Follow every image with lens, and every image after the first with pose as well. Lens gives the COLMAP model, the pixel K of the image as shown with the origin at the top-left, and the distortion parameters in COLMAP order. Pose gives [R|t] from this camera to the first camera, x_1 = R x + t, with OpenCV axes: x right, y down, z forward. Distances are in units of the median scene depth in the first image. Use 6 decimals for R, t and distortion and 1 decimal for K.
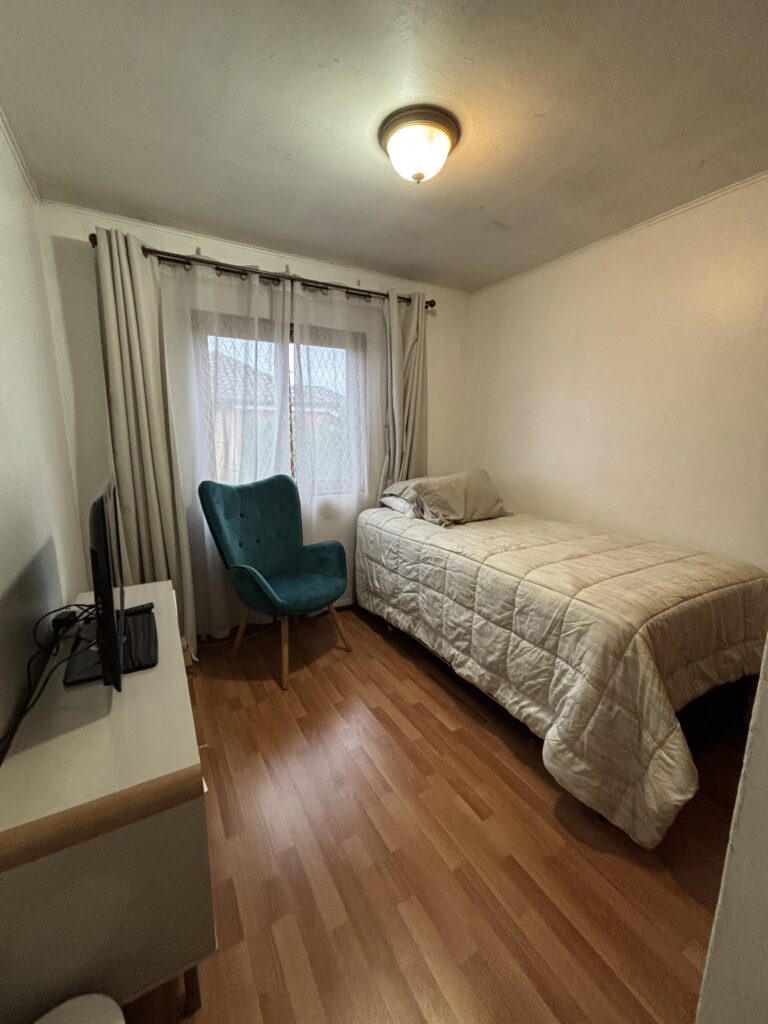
lens RADIAL K [[415.4, 0, 386.1], [0, 415.4, 511.3], [0, 0, 1]] dist [0.001271, 0.000372]
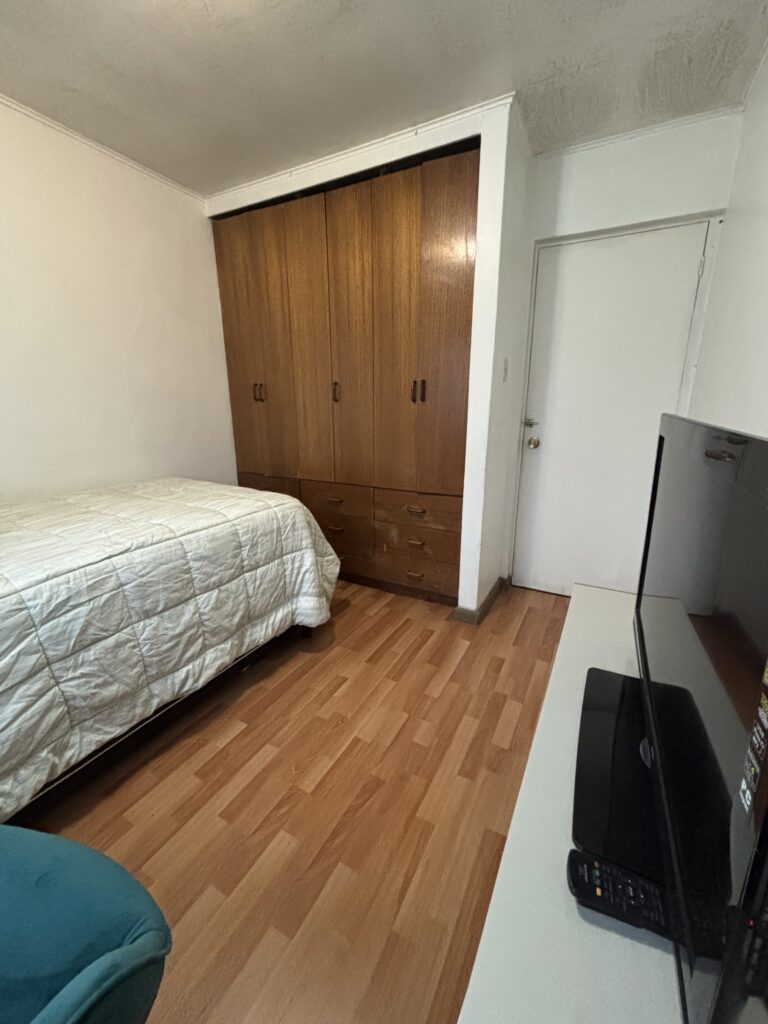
lens RADIAL K [[415.4, 0, 386.1], [0, 415.4, 511.3], [0, 0, 1]] dist [0.001271, 0.000372]
pose [[-0.528069, -0.225320, 0.818764, -0.585507], [0.148511, 0.924796, 0.350282, -0.128616], [-0.836115, 0.306569, -0.454893, 1.013214]]
